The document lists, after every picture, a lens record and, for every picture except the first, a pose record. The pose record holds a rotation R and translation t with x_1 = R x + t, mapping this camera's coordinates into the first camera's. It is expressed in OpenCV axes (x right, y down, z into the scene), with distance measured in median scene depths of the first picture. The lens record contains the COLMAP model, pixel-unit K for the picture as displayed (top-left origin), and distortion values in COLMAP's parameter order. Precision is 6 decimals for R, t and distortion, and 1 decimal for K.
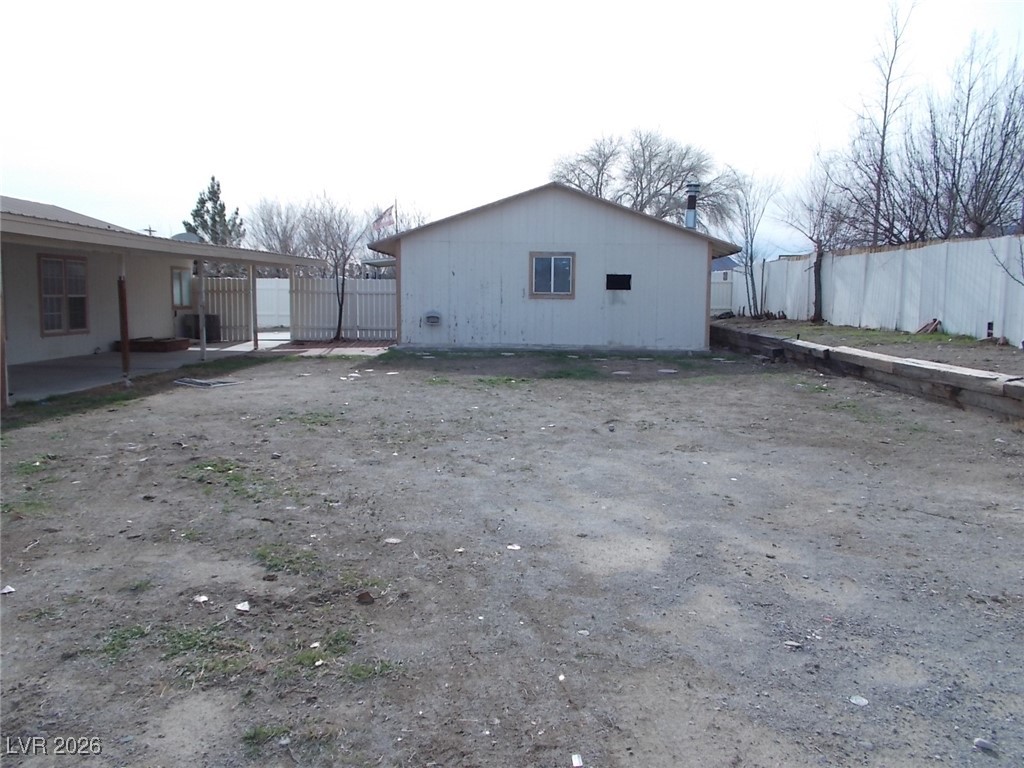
lens RADIAL K [[804.0, 0, 508.1], [0, 804.0, 382.5], [0, 0, 1]] dist [0.016059, 0.001864]
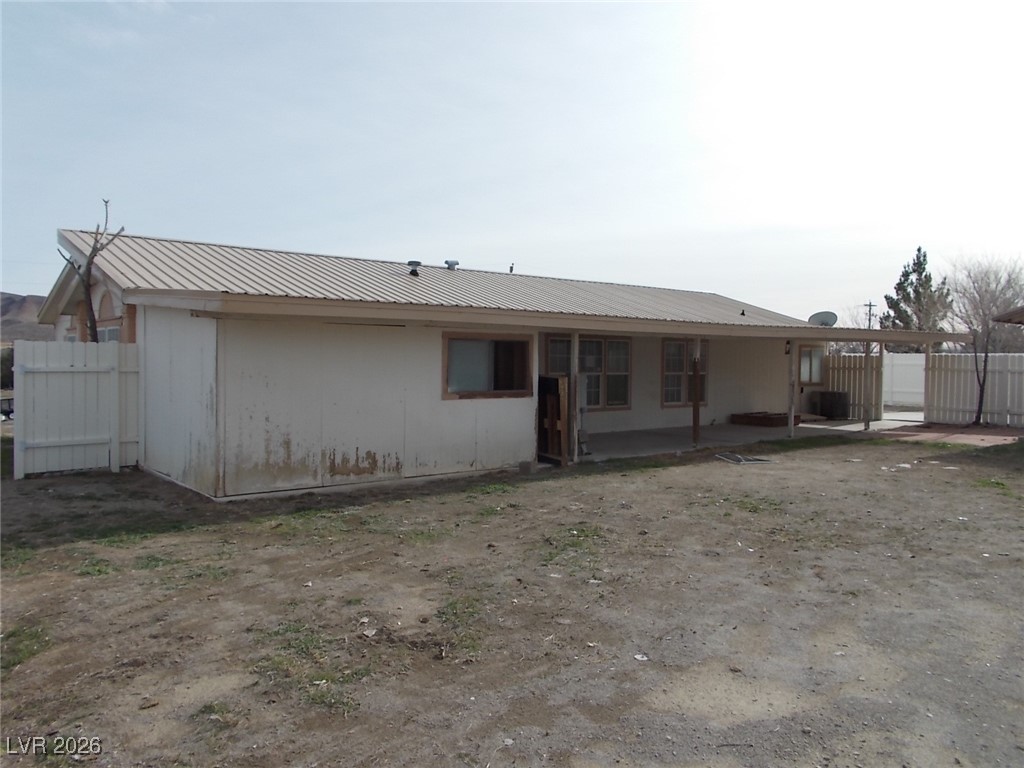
lens RADIAL K [[804.0, 0, 508.1], [0, 804.0, 382.5], [0, 0, 1]] dist [0.016059, 0.001864]
pose [[0.658670, 0.016359, -0.752254, 0.549173], [-0.084109, 0.995098, -0.052006, -0.048513], [0.747716, 0.097527, 0.656818, 0.208757]]
